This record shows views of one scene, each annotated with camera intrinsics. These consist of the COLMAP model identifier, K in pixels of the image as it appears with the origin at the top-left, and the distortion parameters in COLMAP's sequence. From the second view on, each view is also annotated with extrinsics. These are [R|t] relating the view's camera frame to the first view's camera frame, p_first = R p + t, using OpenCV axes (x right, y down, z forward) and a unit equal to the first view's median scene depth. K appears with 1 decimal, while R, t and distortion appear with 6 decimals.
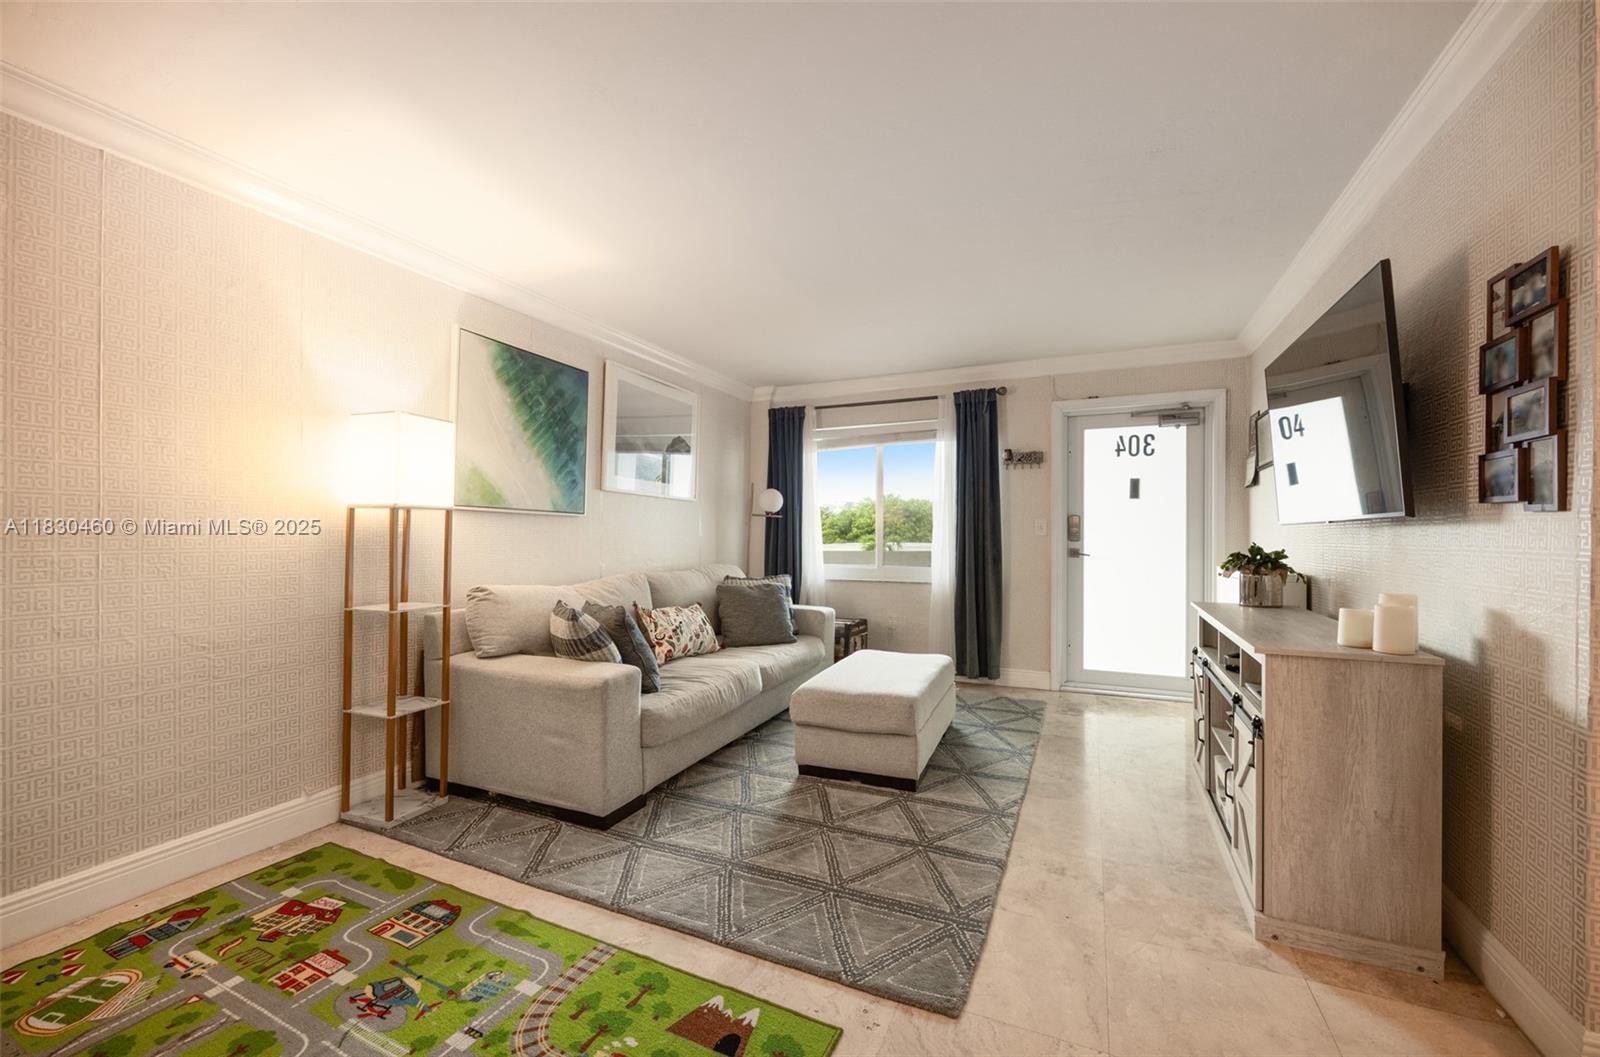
lens RADIAL K [[637.3, 0, 803.8], [0, 637.3, 534.1], [0, 0, 1]] dist [-0.002993, 0.000267]
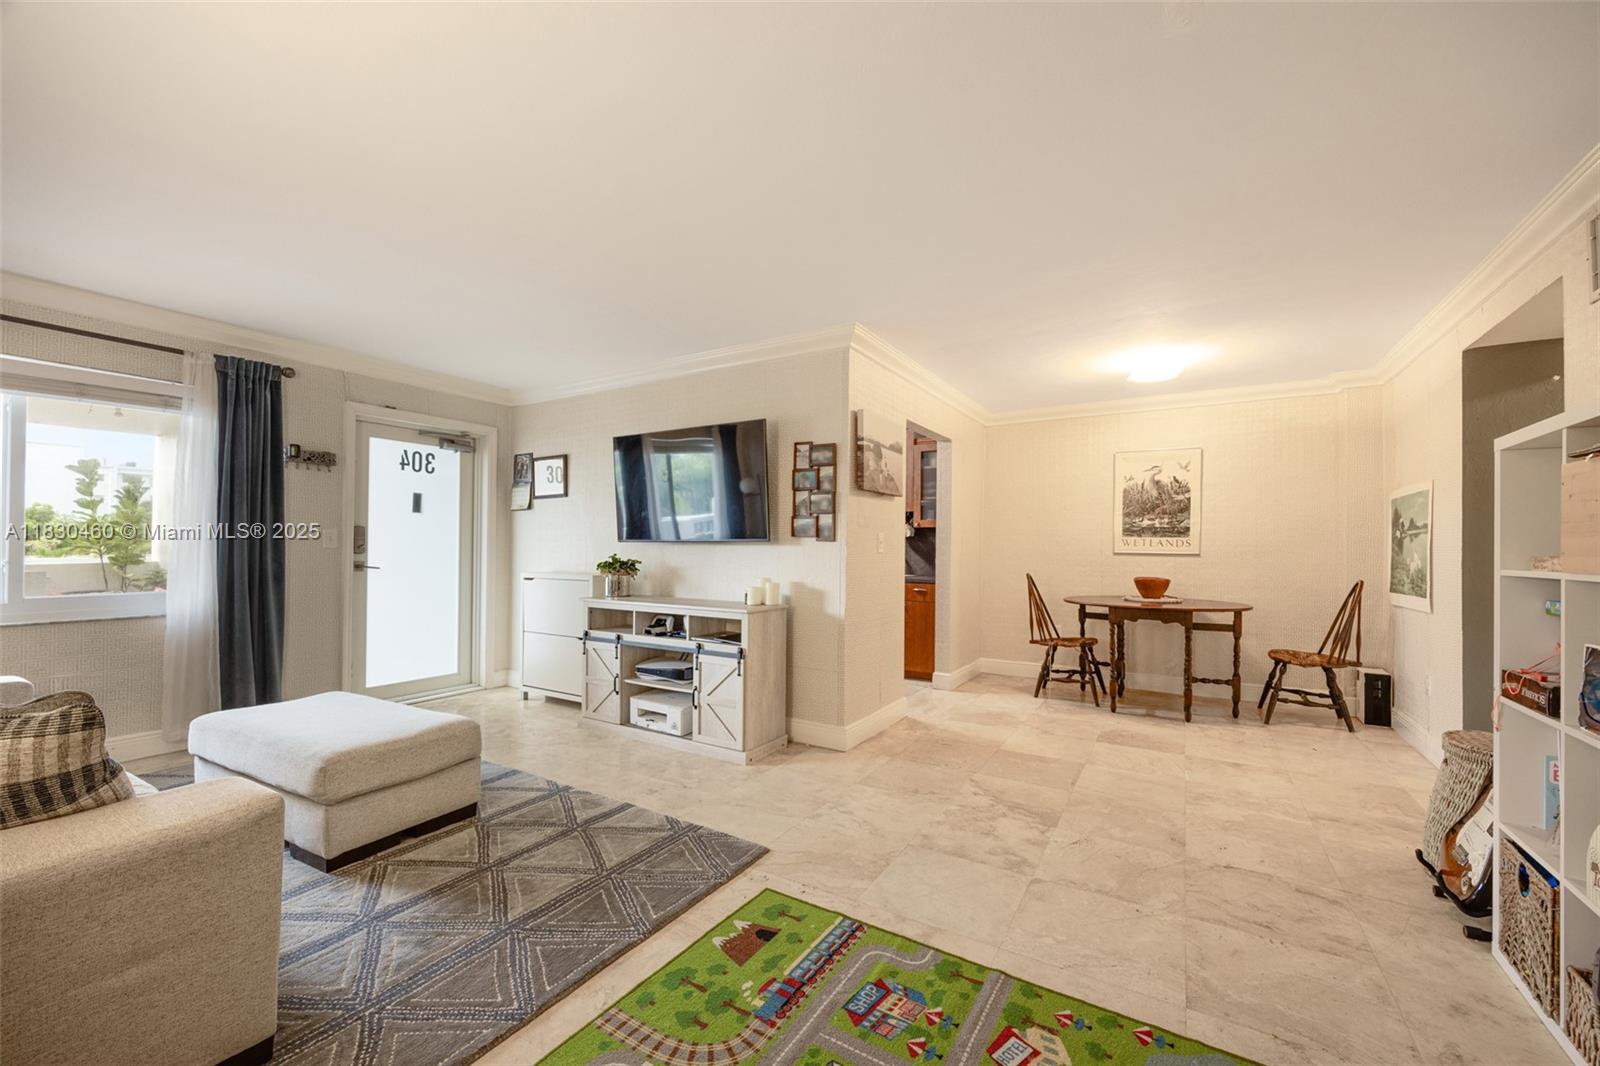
lens RADIAL K [[646.1, 0, 810.7], [0, 646.1, 543.5], [0, 0, 1]] dist [0.000919, -0.000073]
pose [[0.098065, 0.009024, 0.995139, -0.777462], [-0.008904, 0.999927, -0.008190, -0.003064], [-0.995140, -0.008058, 0.098138, 0.414560]]
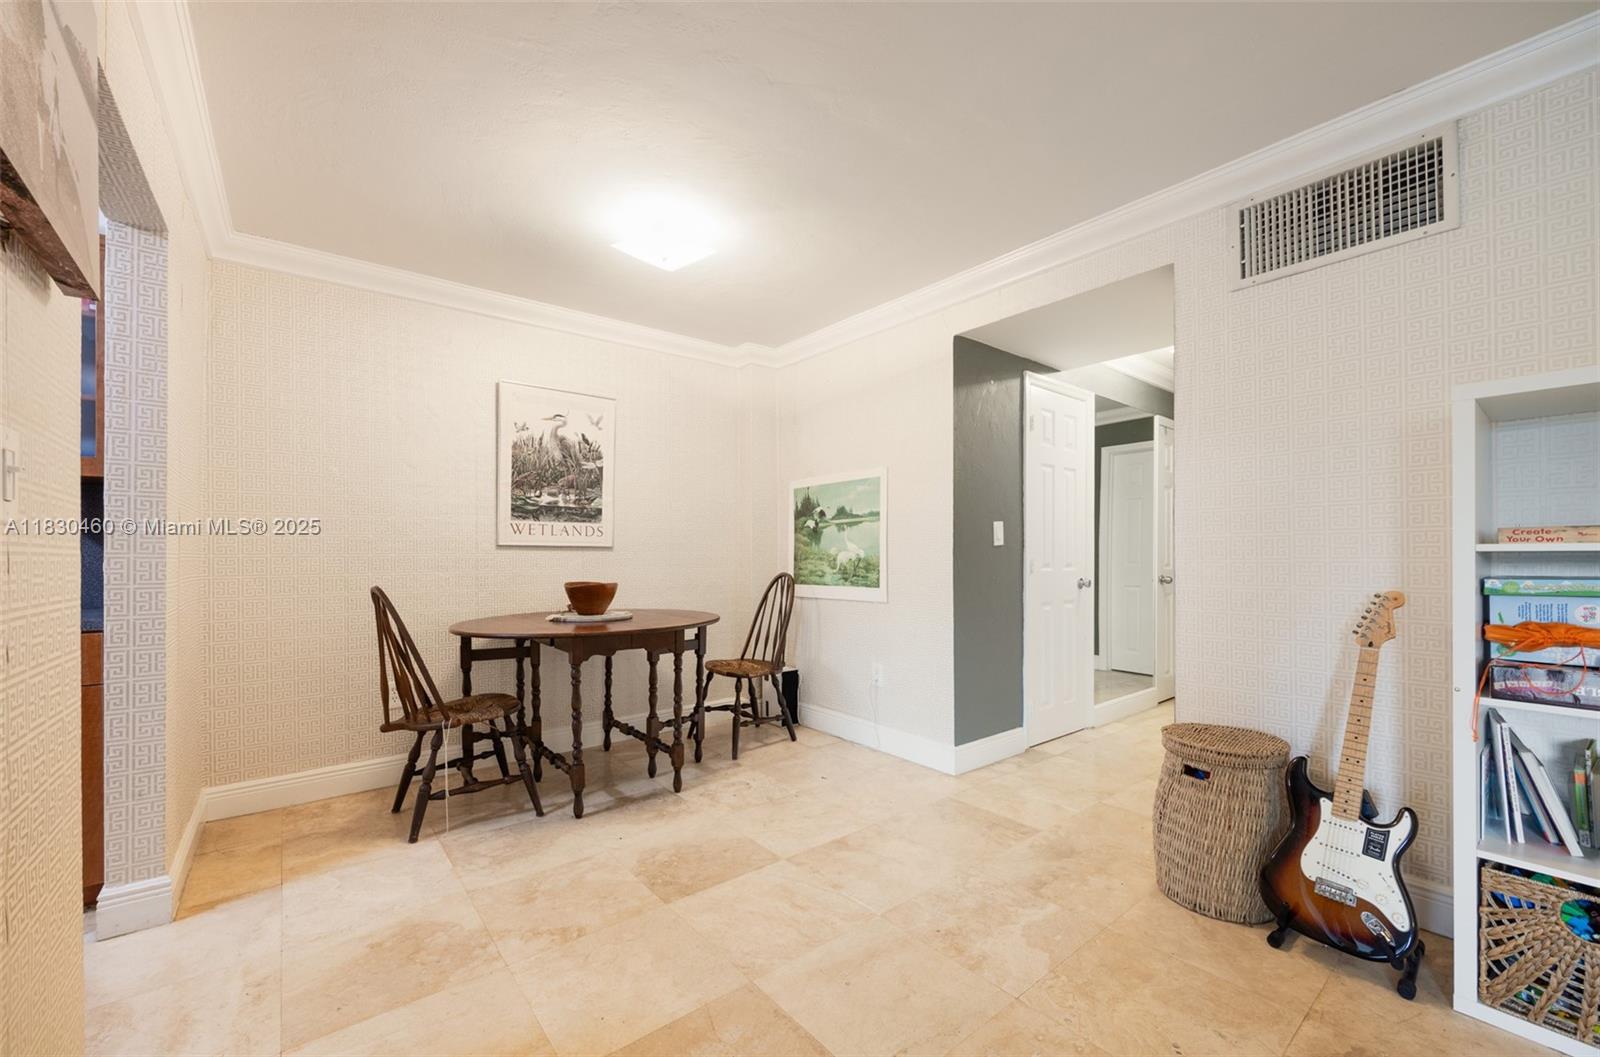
lens RADIAL K [[637.3, 0, 794.7], [0, 637.3, 554.6], [0, 0, 1]] dist [-0.002993, 0.000267]
pose [[-0.899565, 0.002589, 0.436780, 0.276873], [0.003108, 0.999995, 0.000475, 0.019812], [-0.436776, 0.001784, -0.899568, 0.513268]]
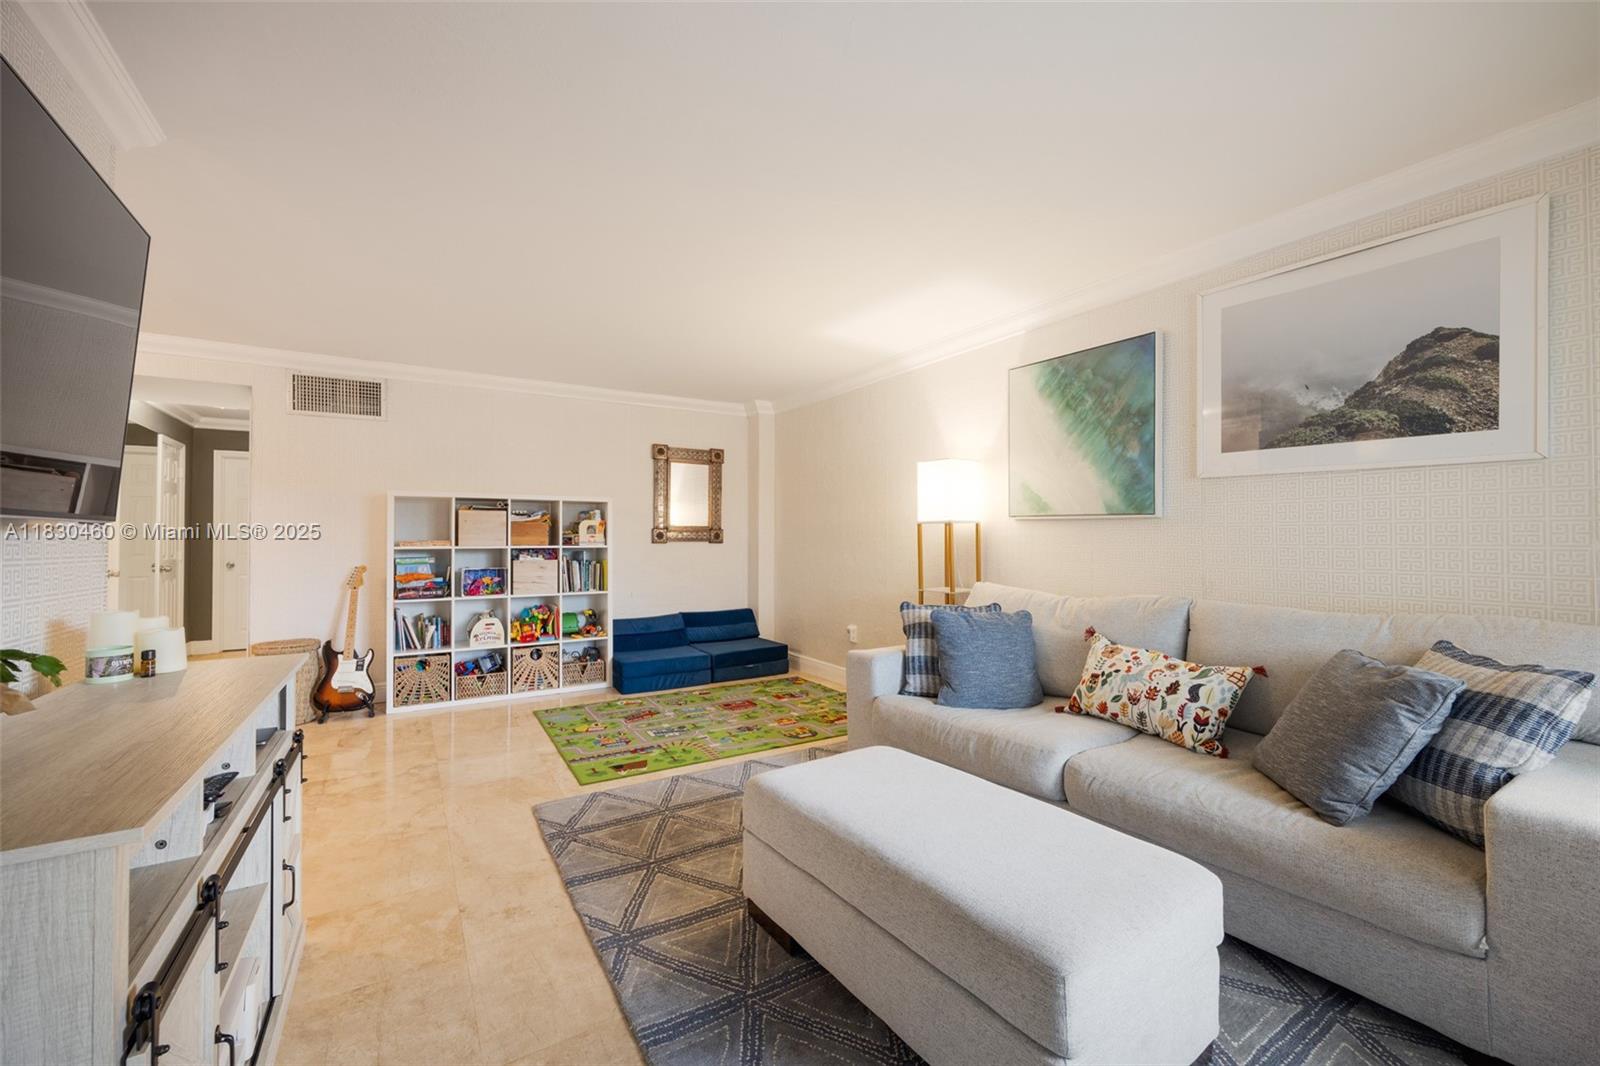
lens RADIAL K [[619.0, 0, 803.6], [0, 619.0, 529.2], [0, 0, 1]] dist [-0.003720, -0.000126]
pose [[-0.539947, -0.010127, -0.841638, 0.738254], [0.003604, 0.999891, -0.014343, -0.005457], [0.841692, -0.010777, -0.539851, 1.463994]]
